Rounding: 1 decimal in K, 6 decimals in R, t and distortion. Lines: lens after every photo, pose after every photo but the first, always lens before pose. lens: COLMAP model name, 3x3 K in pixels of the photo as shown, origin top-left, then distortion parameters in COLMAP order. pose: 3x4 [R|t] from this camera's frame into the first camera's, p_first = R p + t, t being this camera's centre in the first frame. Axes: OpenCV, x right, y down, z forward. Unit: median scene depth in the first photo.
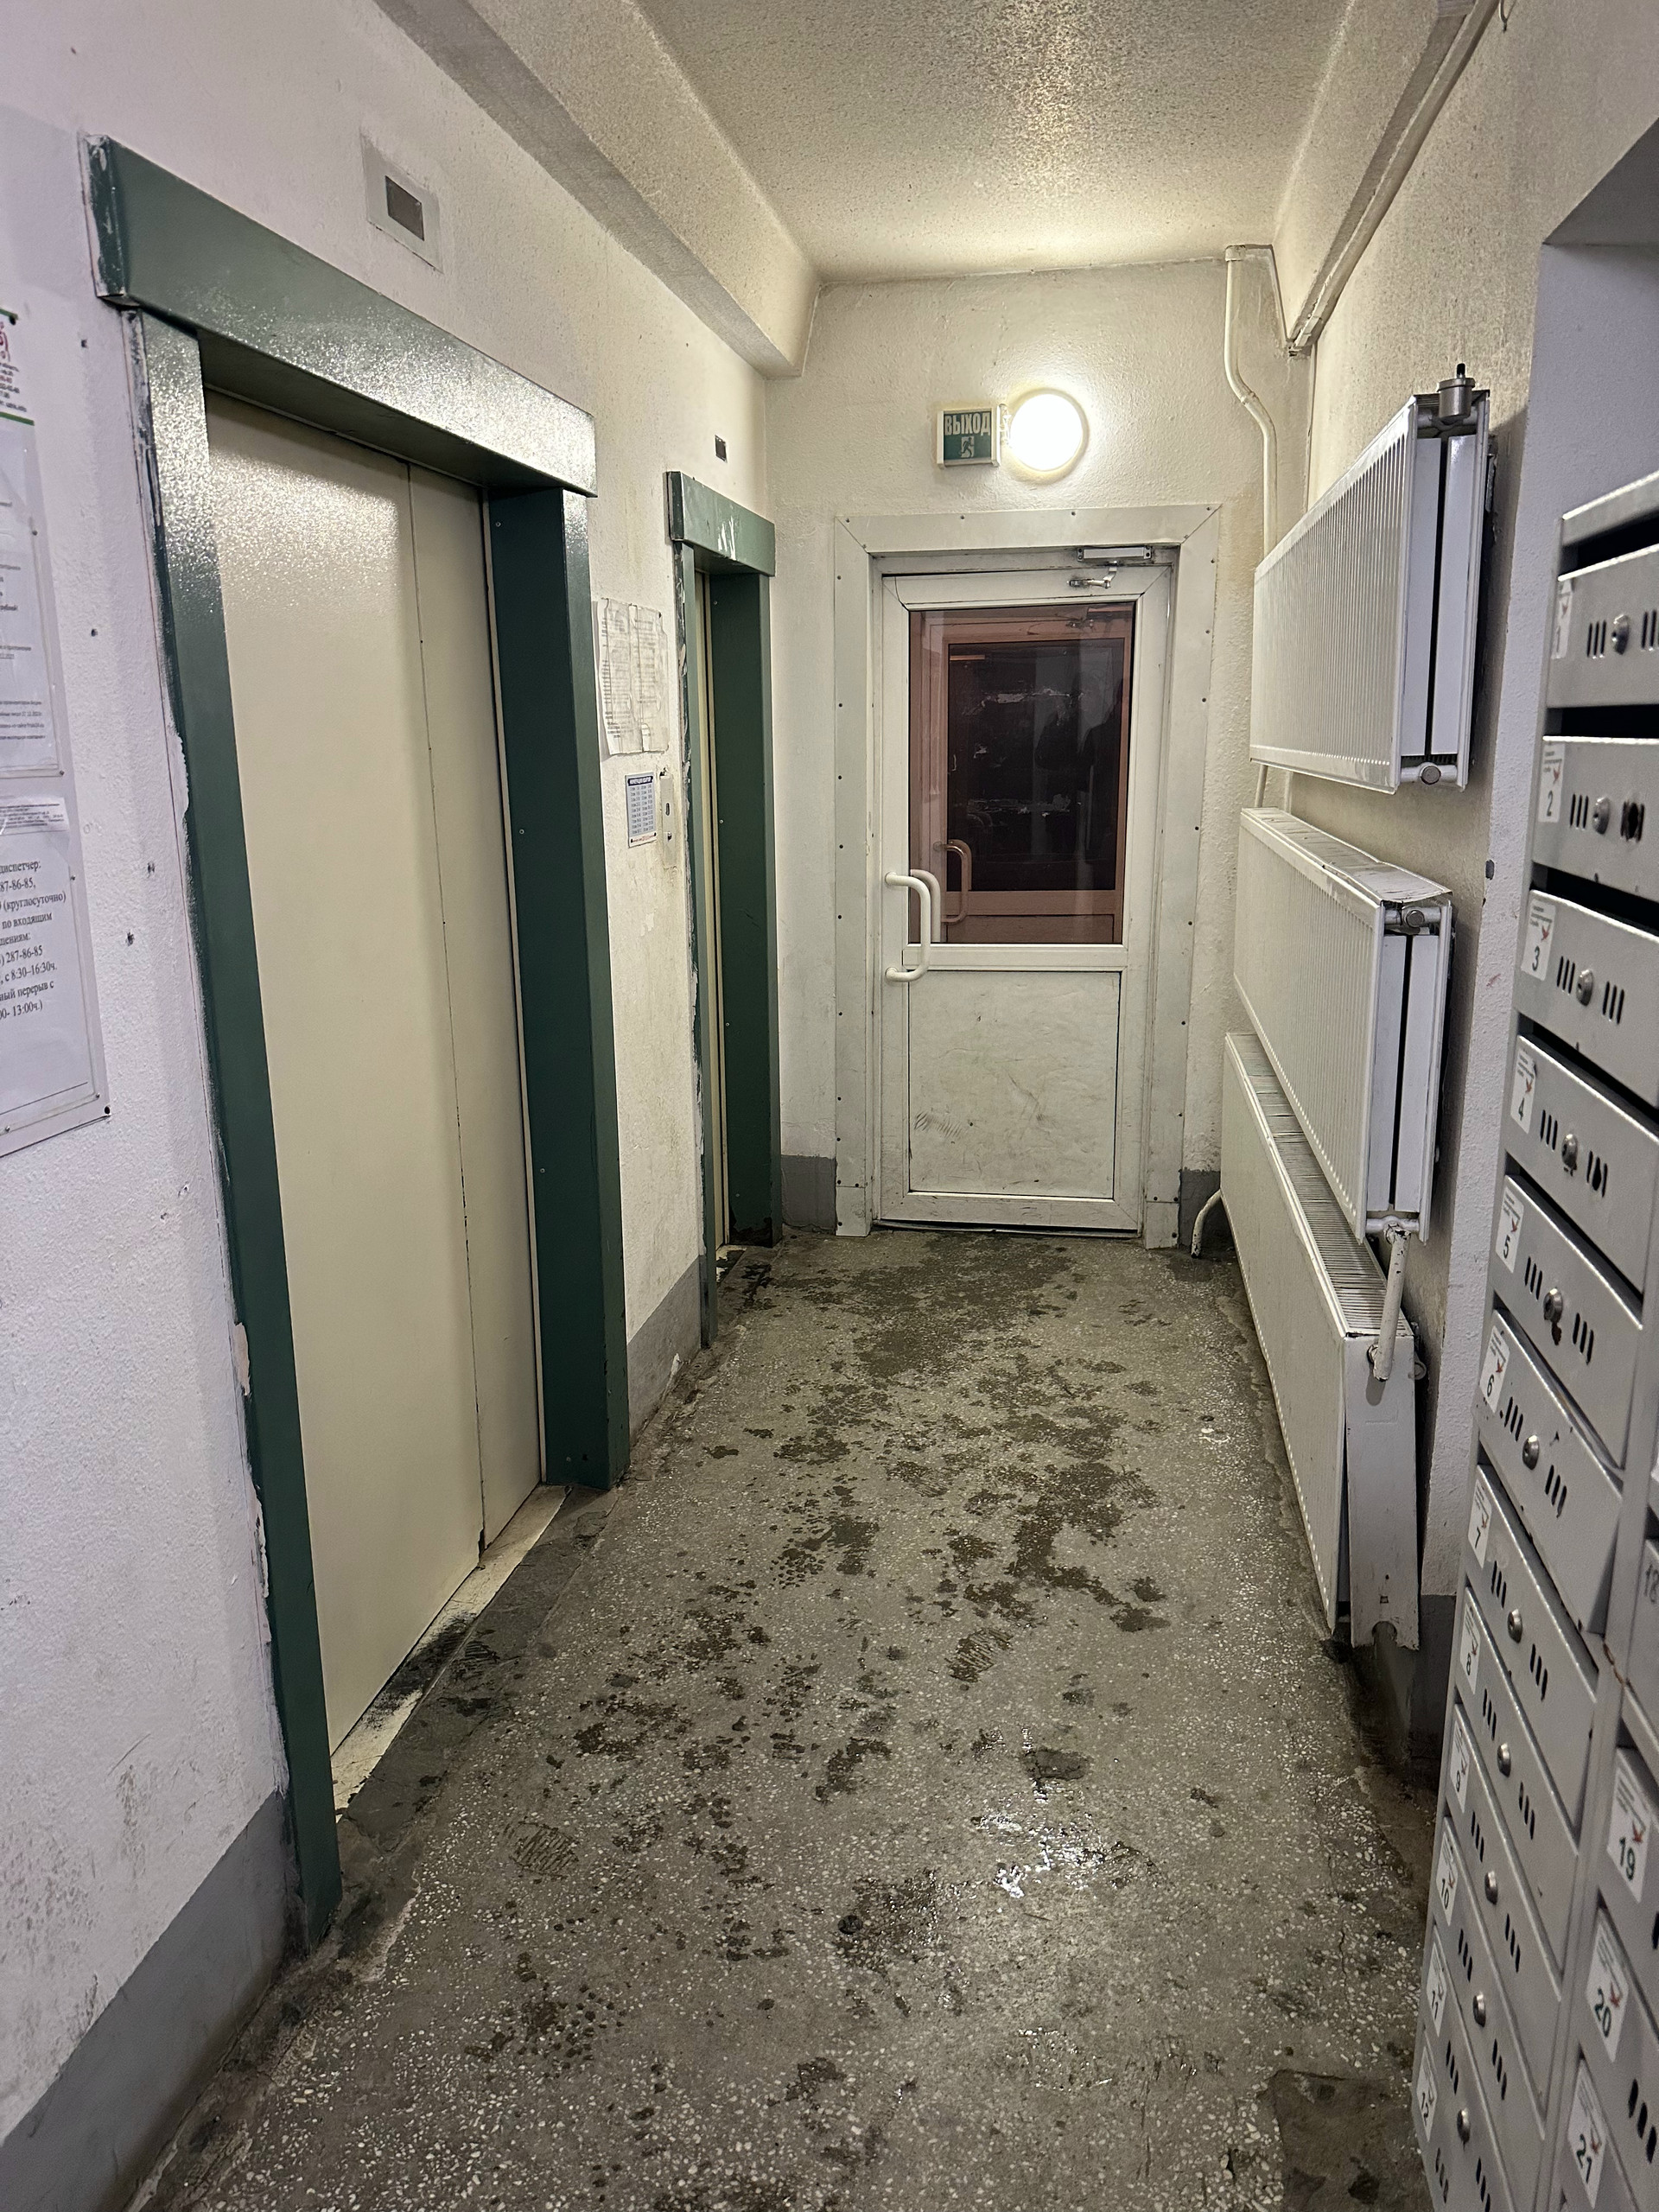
lens RADIAL K [[1571.1, 0, 833.5], [0, 1571.1, 1108.5], [0, 0, 1]] dist [0.000916, -0.001864]
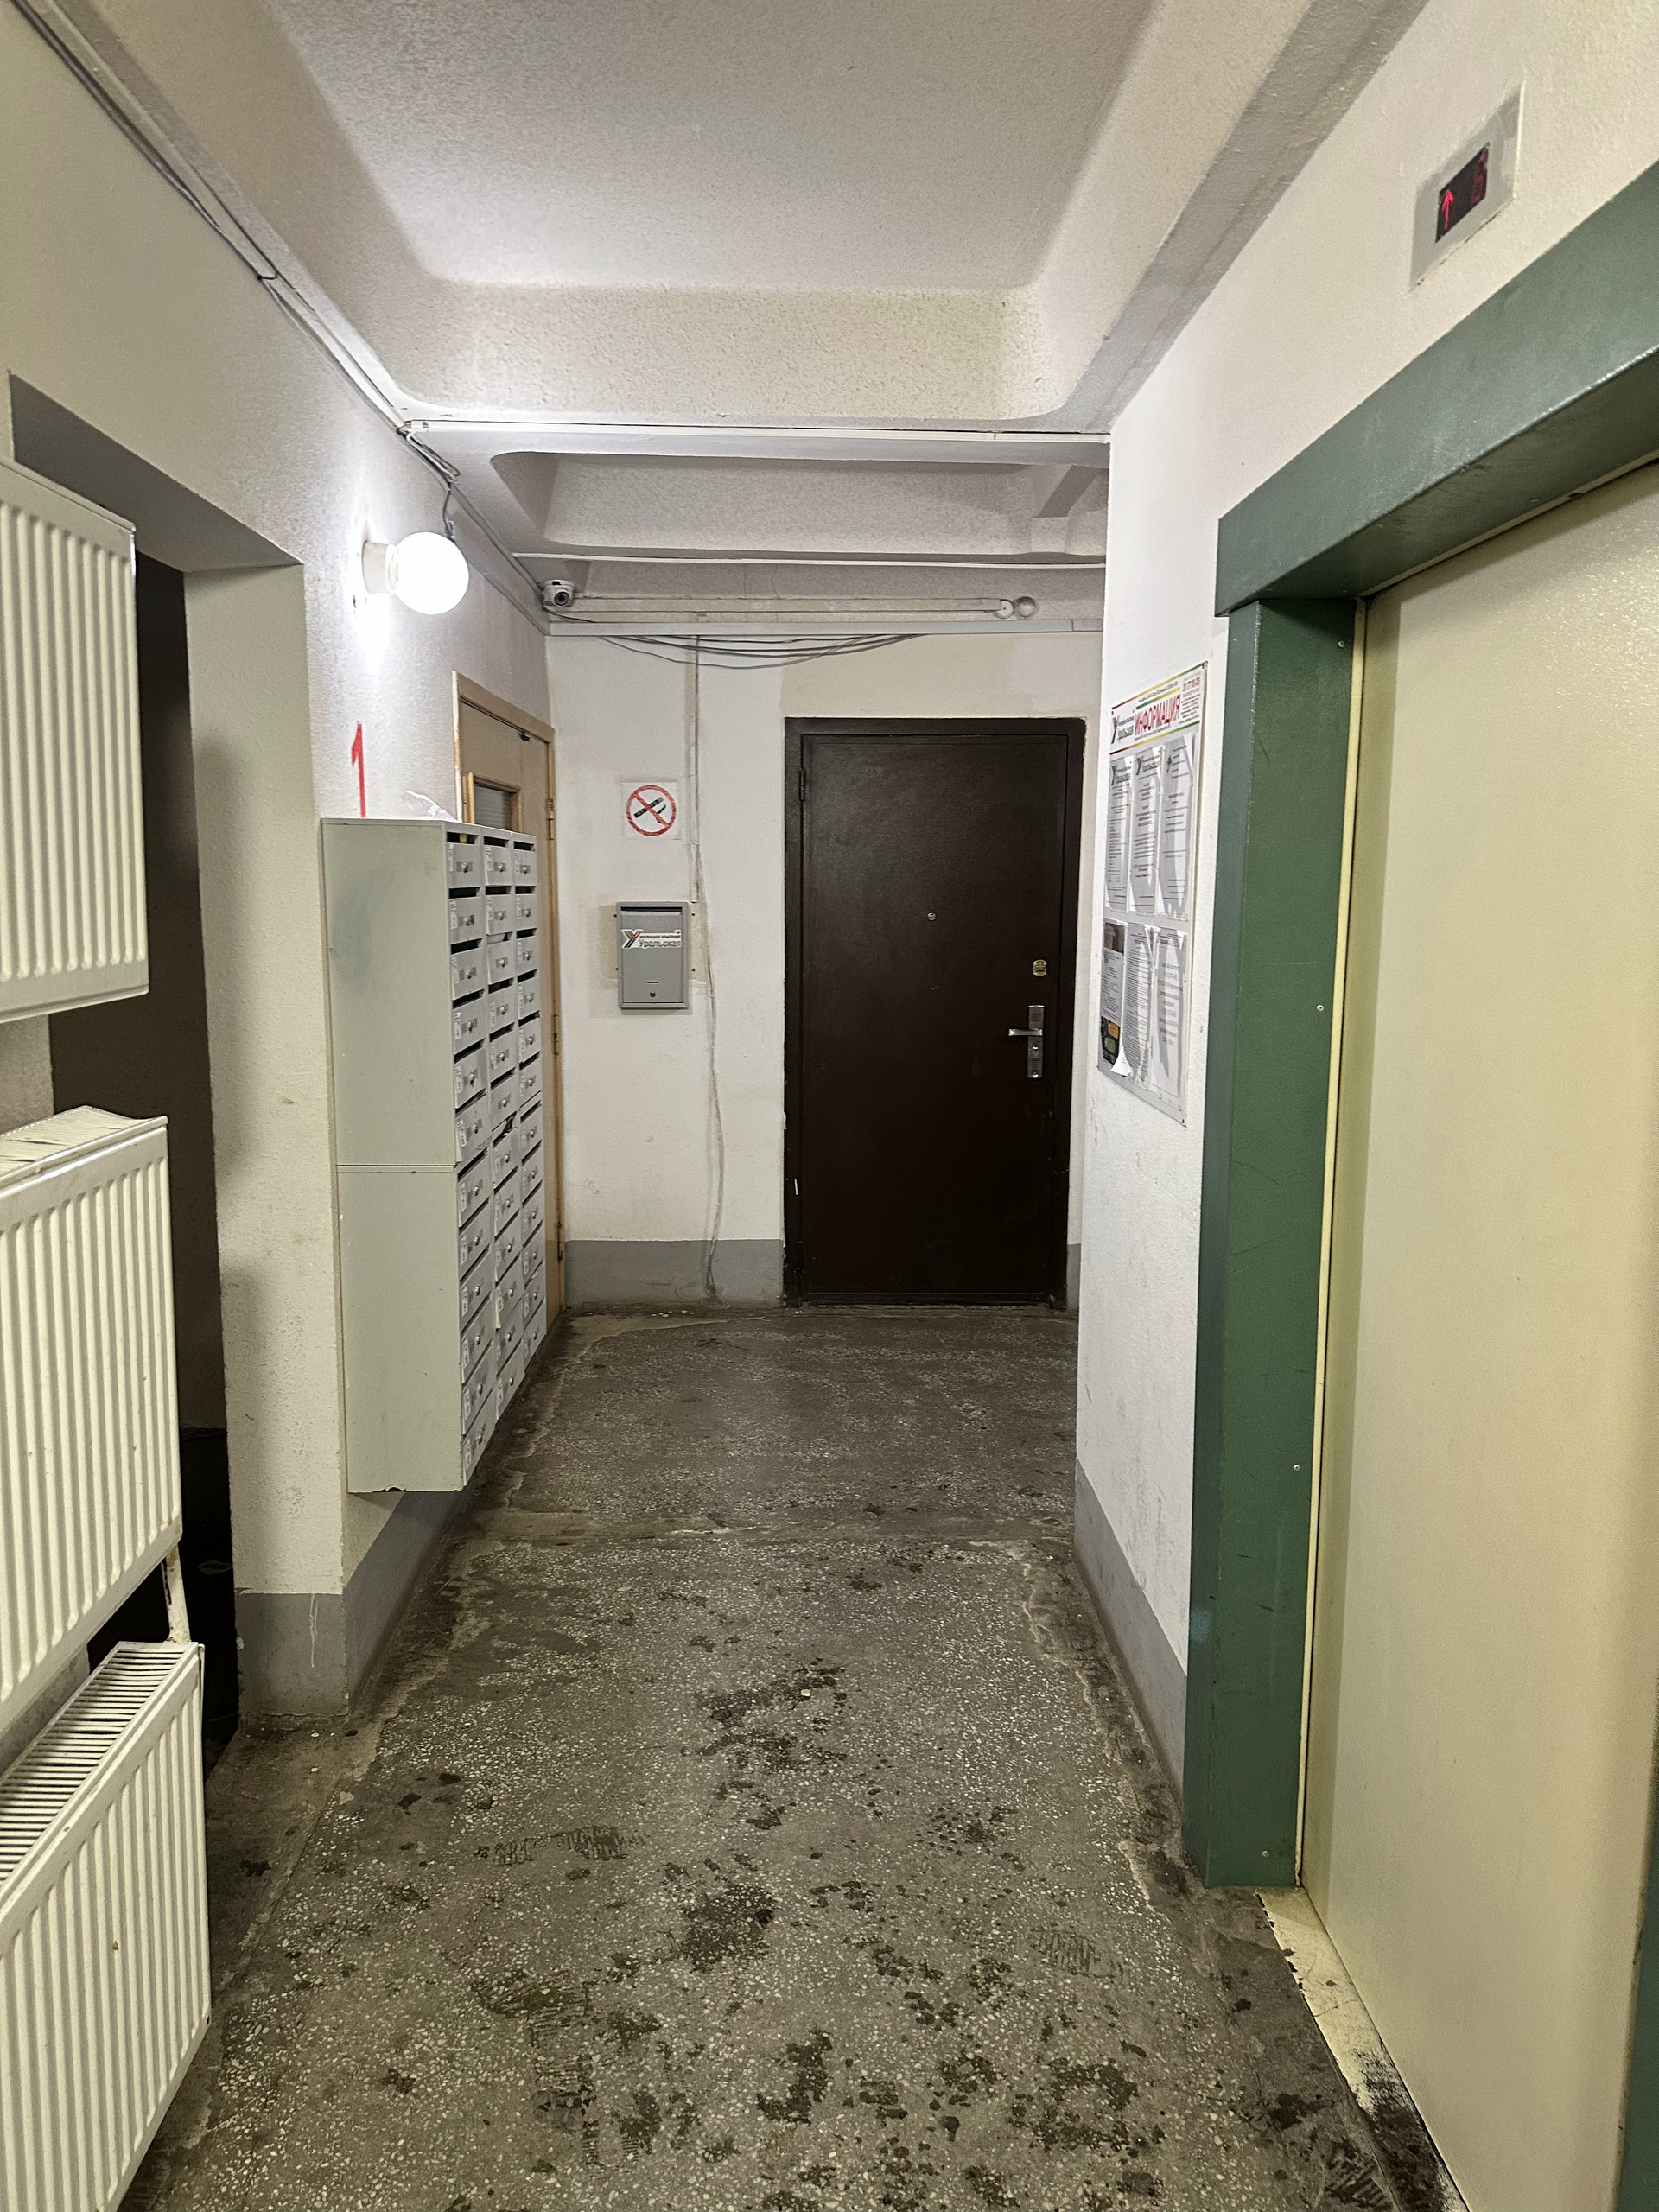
lens RADIAL K [[1571.1, 0, 832.6], [0, 1571.1, 1095.3], [0, 0, 1]] dist [0.000916, -0.001864]
pose [[-0.980134, 0.035672, -0.195102, 0.151768], [-0.039944, 0.928034, 0.370347, -0.432753], [0.194273, 0.370783, -0.908173, 1.685948]]
